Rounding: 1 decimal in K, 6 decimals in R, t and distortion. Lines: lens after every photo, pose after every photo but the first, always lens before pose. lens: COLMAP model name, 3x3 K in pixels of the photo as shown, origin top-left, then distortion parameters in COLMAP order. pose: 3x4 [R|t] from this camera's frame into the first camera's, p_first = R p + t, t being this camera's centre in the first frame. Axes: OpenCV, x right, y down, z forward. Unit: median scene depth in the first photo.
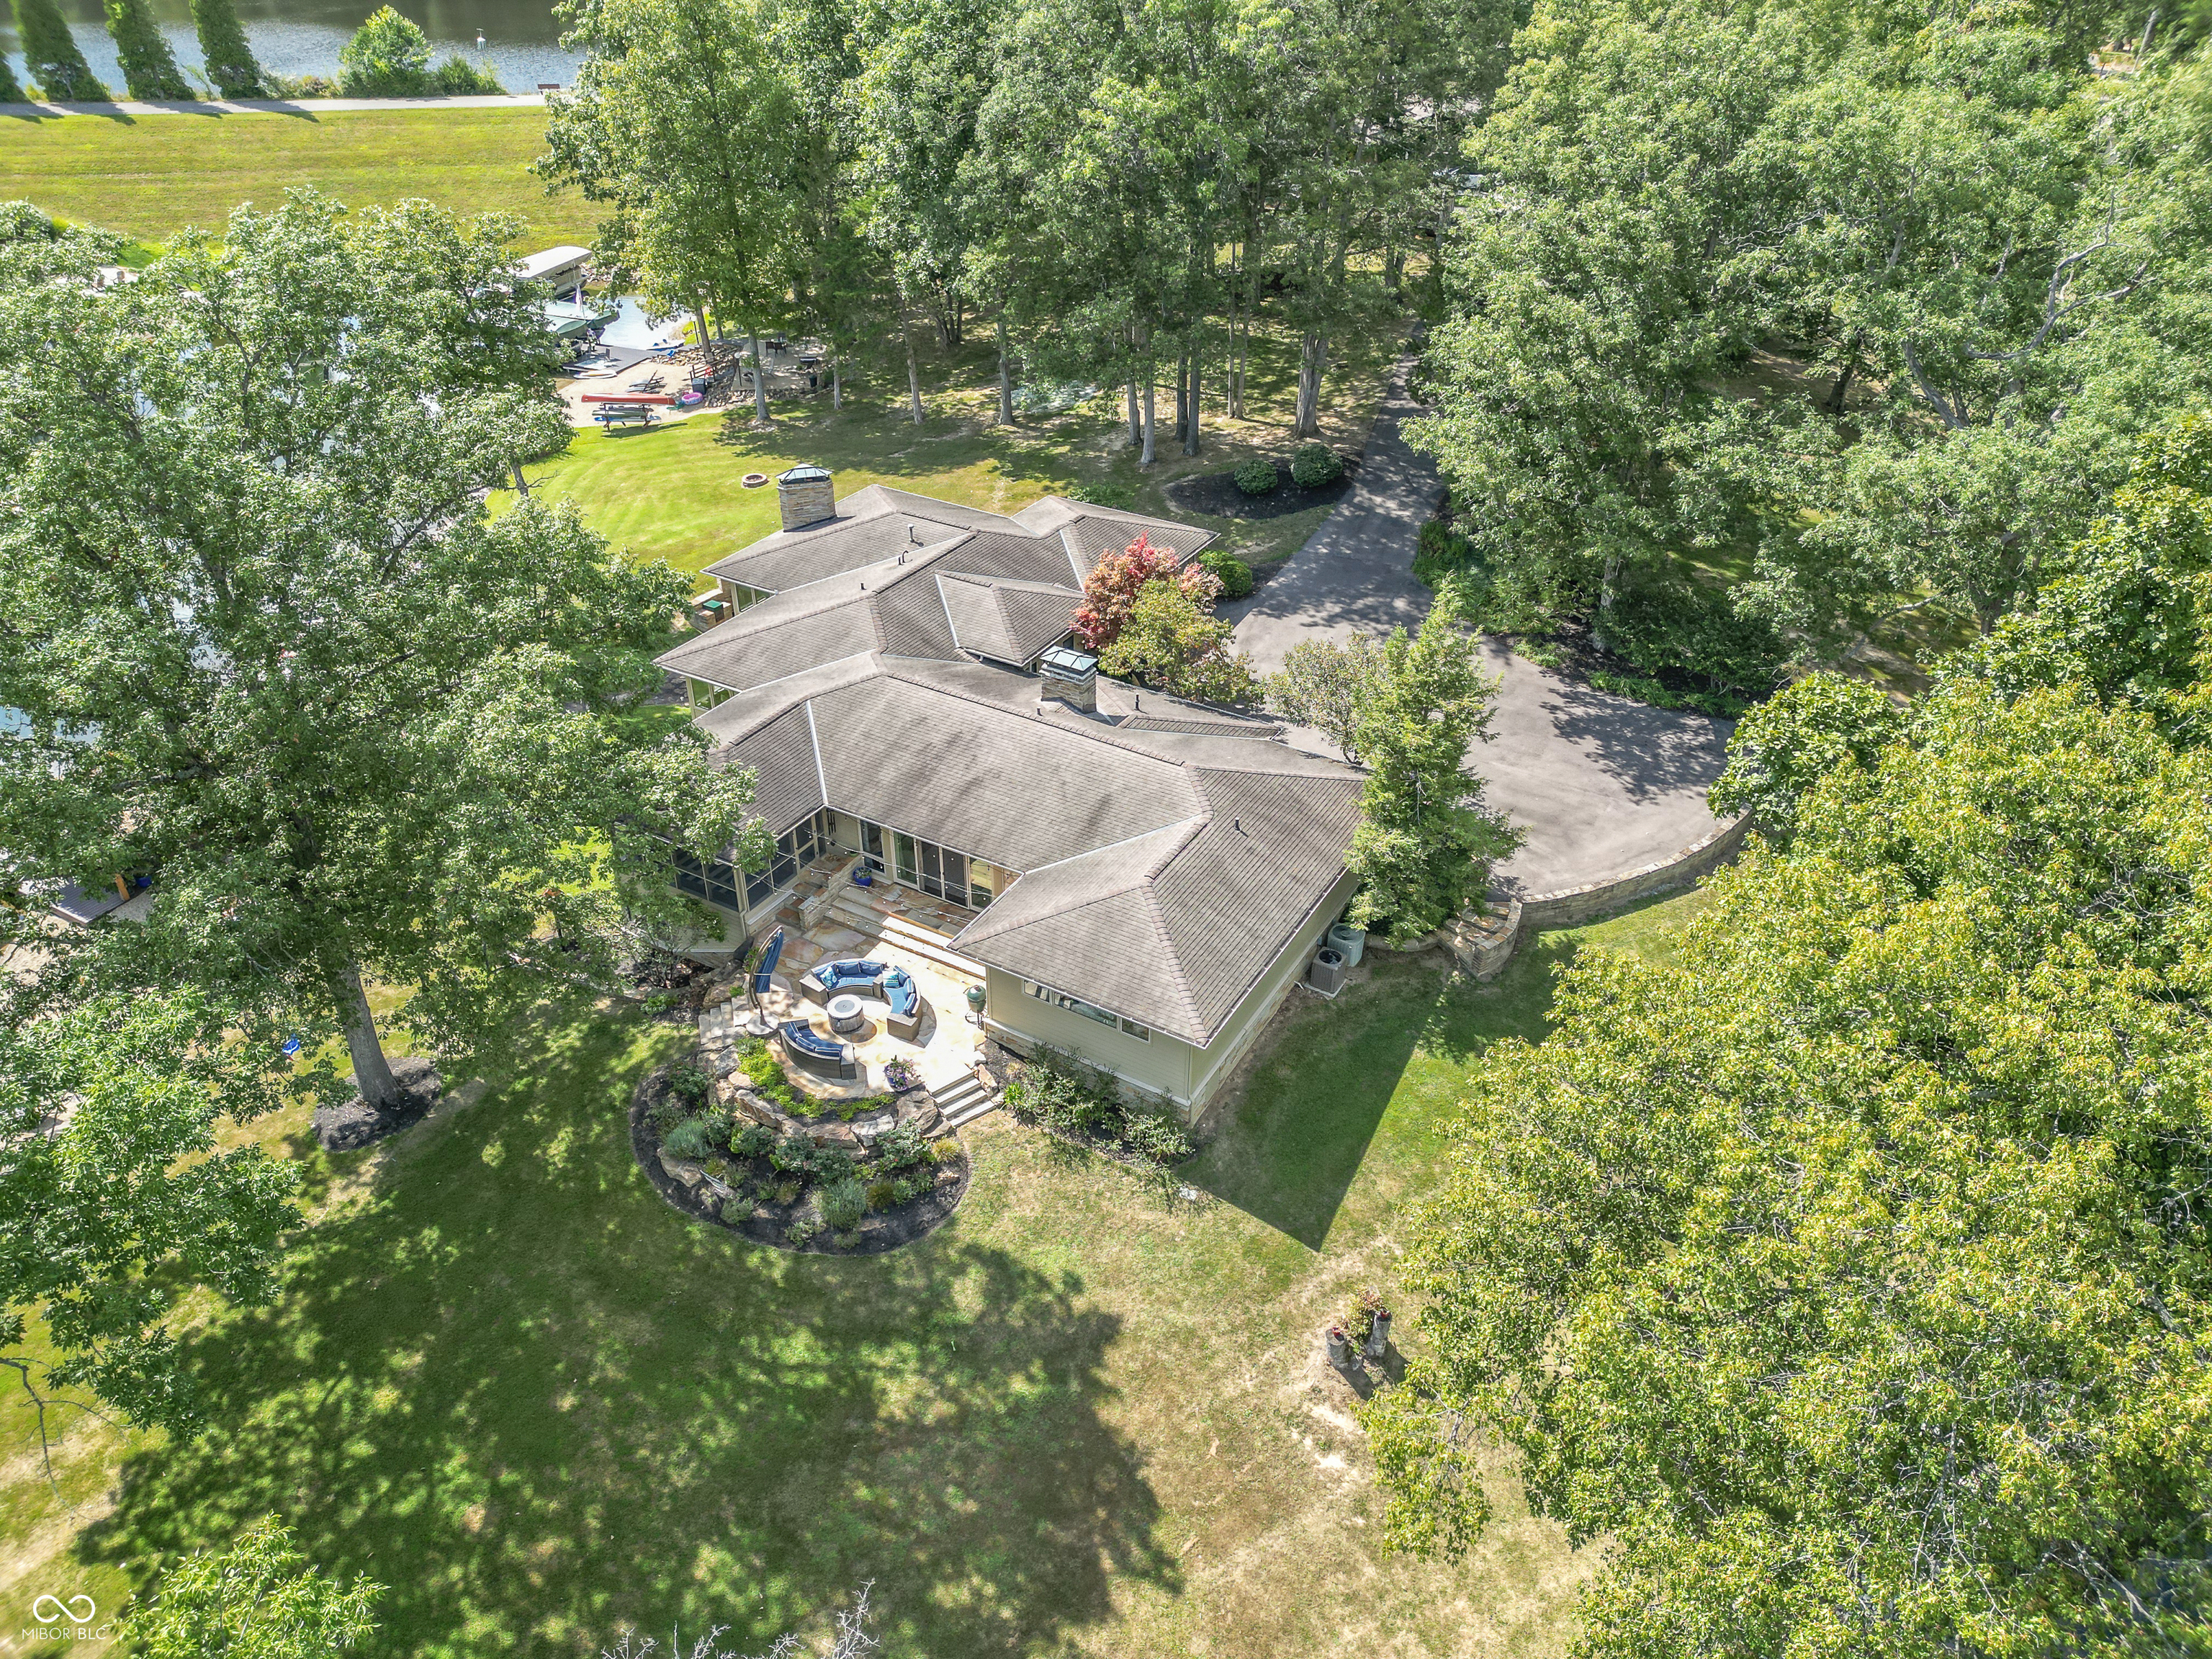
lens RADIAL K [[1587.2, 0, 1106.0], [0, 1587.2, 829.5], [0, 0, 1]] dist [0.020801, -0.002039]
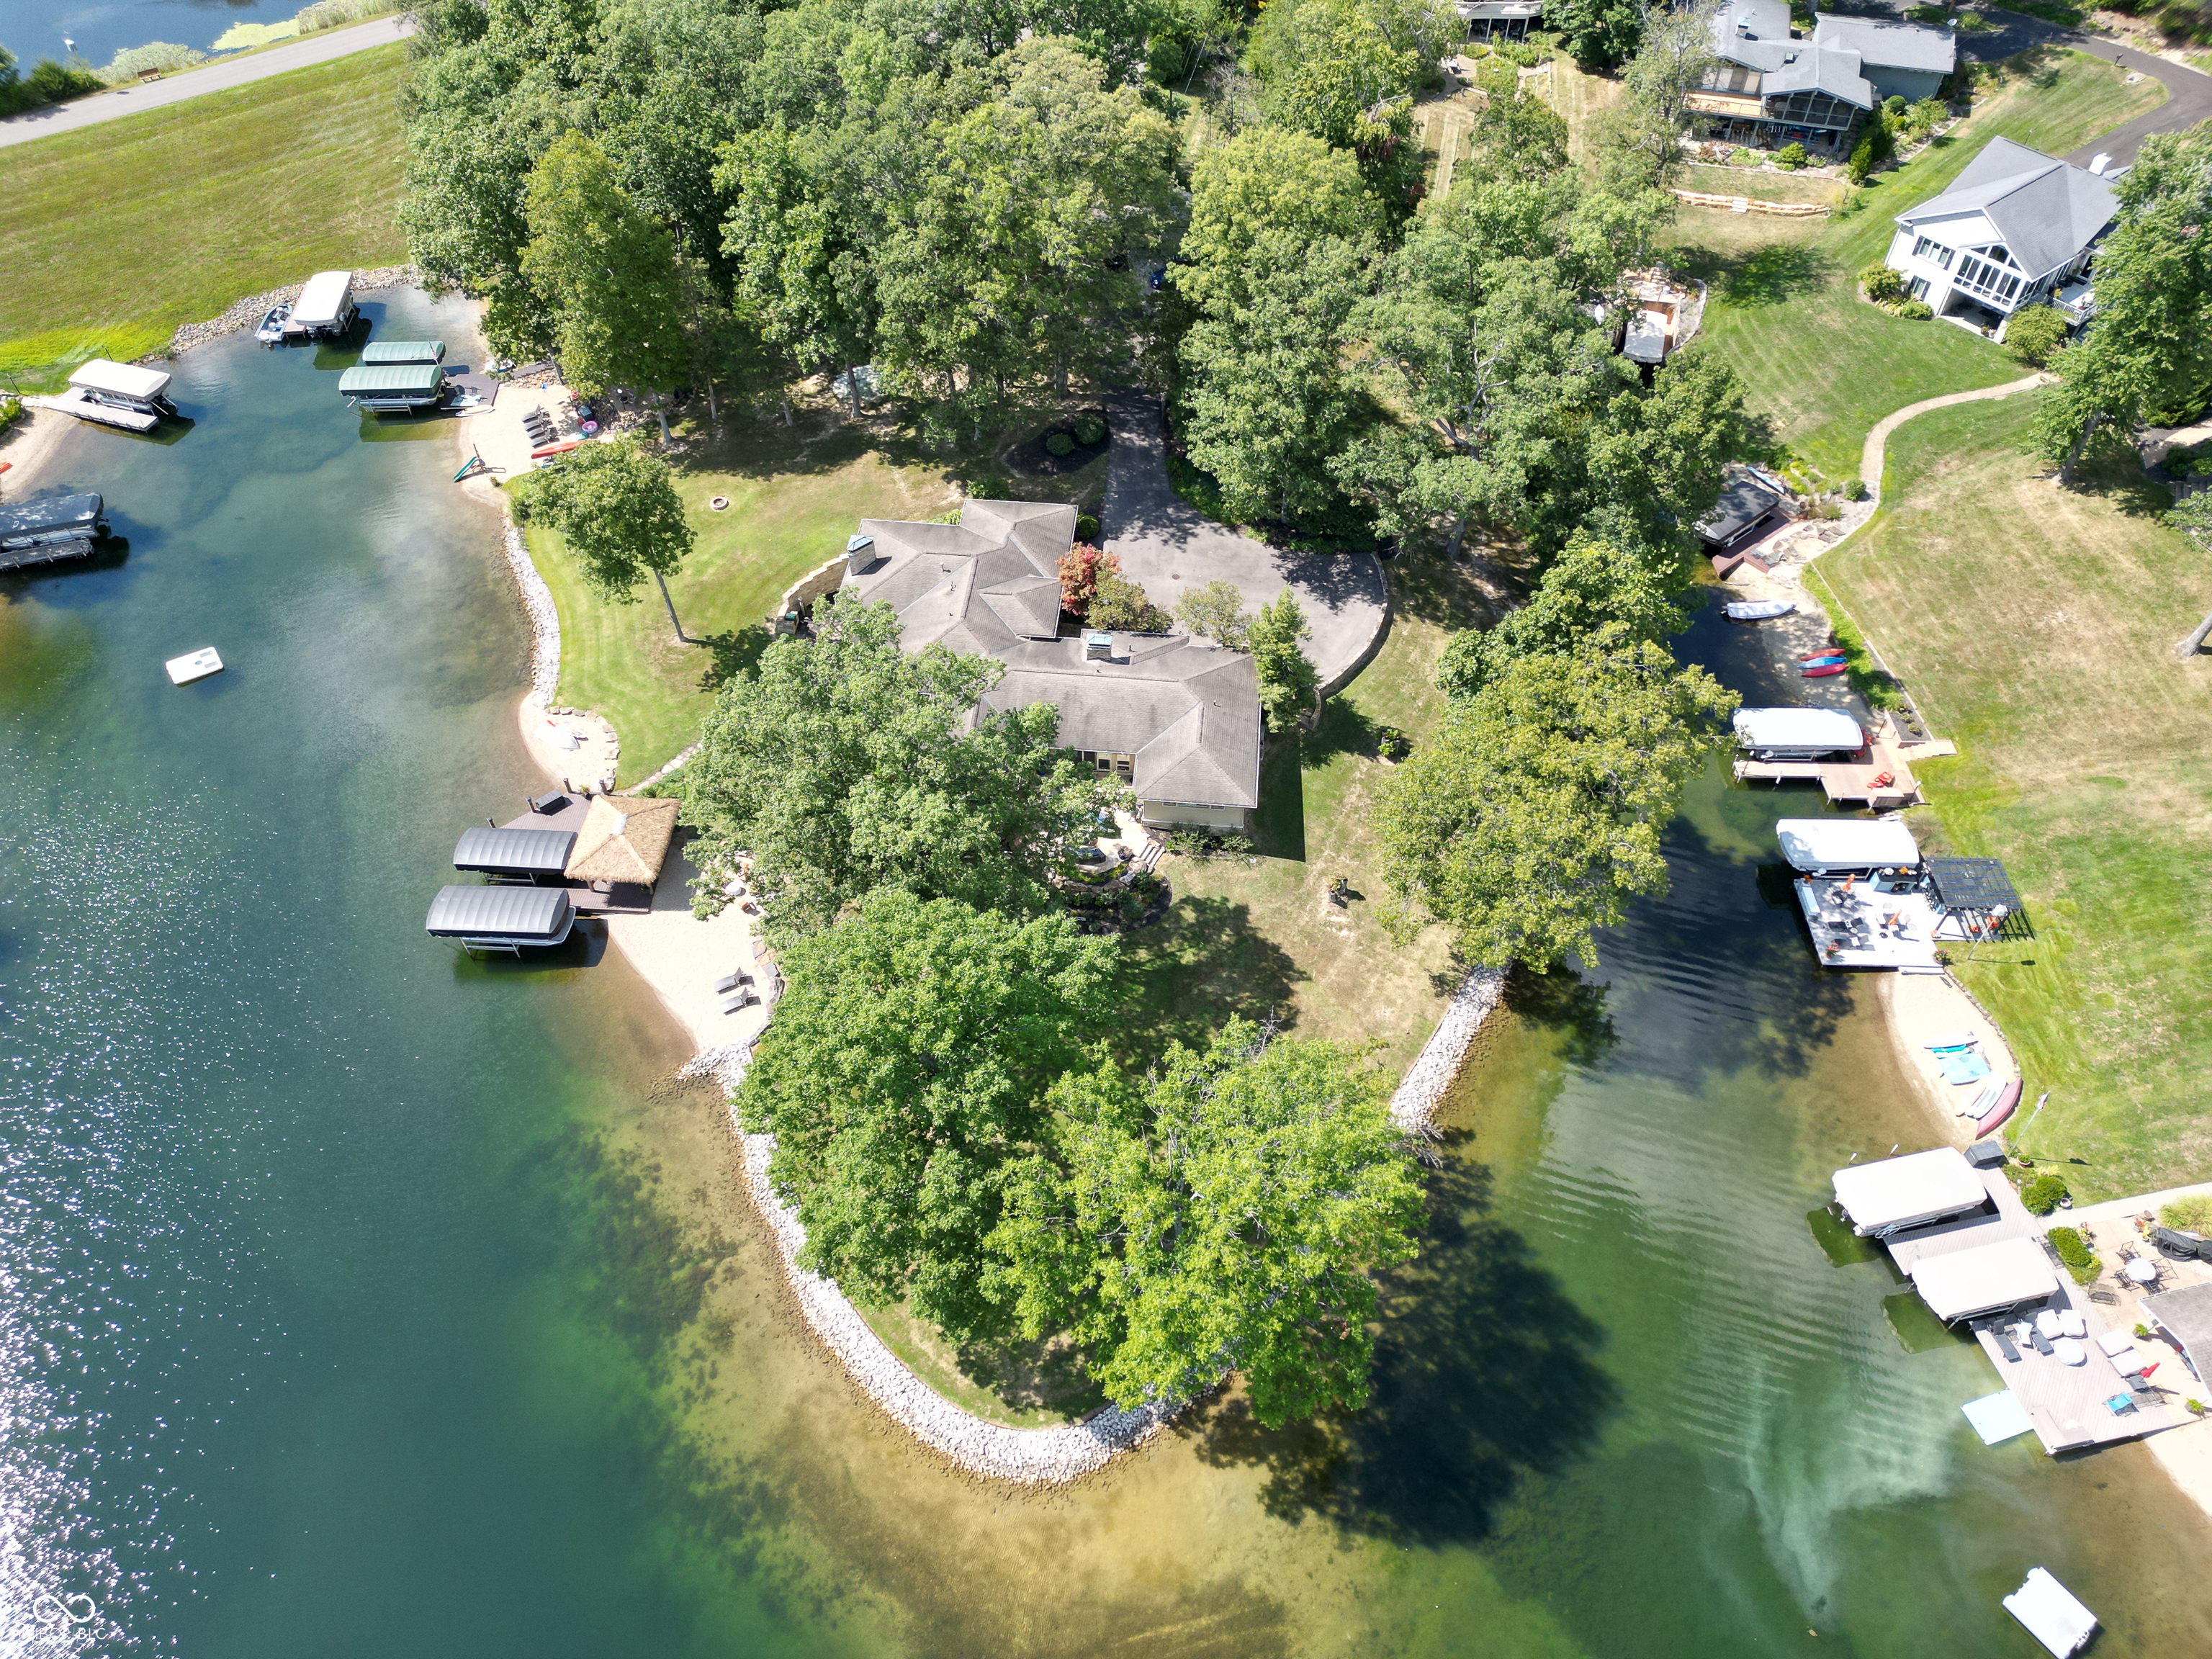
lens RADIAL K [[1543.2, 0, 1101.9], [0, 1543.2, 859.1], [0, 0, 1]] dist [0.094050, -0.082977]
pose [[0.907110, -0.330771, 0.260275, -0.684439], [0.239253, 0.913987, 0.327698, -0.538956], [-0.346281, -0.234987, 0.908224, -0.973661]]
